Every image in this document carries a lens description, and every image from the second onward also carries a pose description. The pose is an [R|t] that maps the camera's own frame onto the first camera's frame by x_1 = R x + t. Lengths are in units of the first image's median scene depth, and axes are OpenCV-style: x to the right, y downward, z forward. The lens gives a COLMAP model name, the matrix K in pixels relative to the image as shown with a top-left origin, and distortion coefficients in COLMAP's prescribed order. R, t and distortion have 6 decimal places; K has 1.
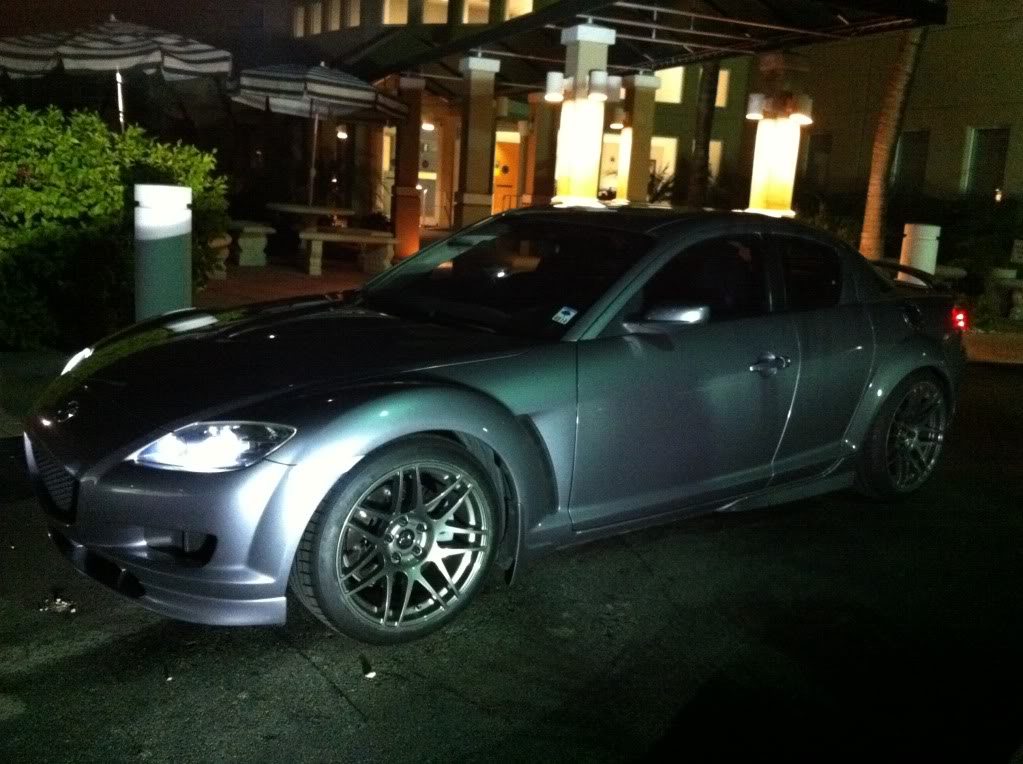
lens RADIAL K [[979.5, 0, 511.5], [0, 979.5, 382.0], [0, 0, 1]] dist [0.110920, -0.351489]
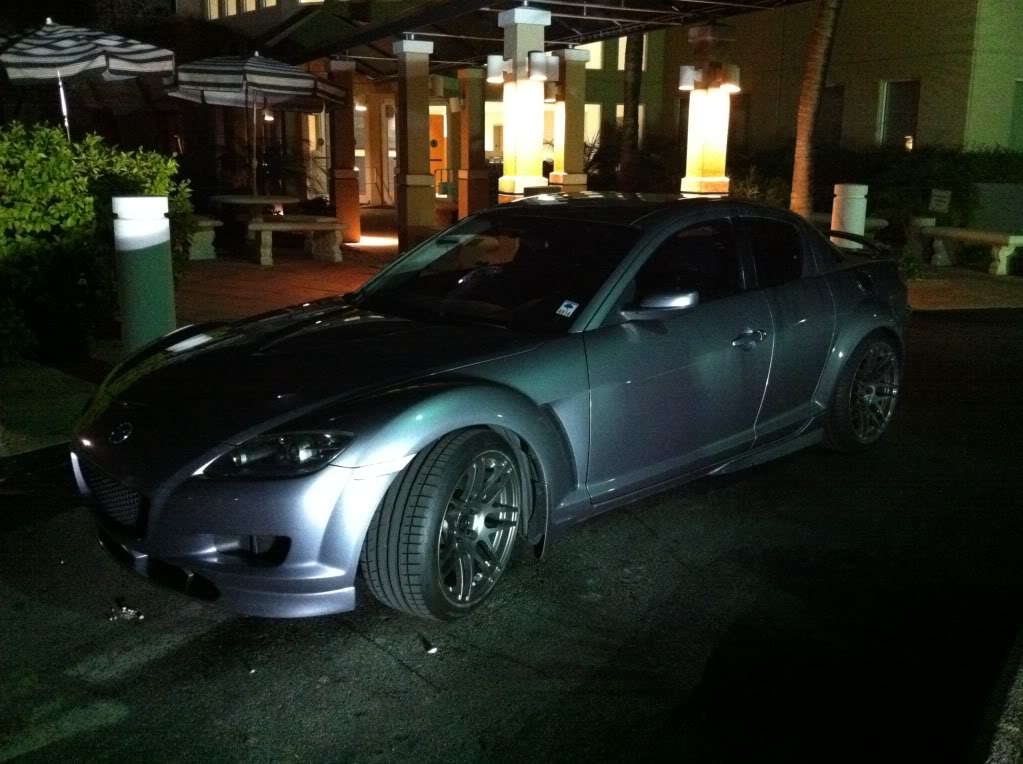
lens RADIAL K [[974.9, 0, 511.5], [0, 974.9, 382.0], [0, 0, 1]] dist [0.095530, -0.289111]
pose [[0.995101, -0.069751, 0.070059, -0.079384], [0.067273, 0.997043, 0.037138, -0.027795], [-0.072443, -0.032243, 0.996851, -0.067089]]
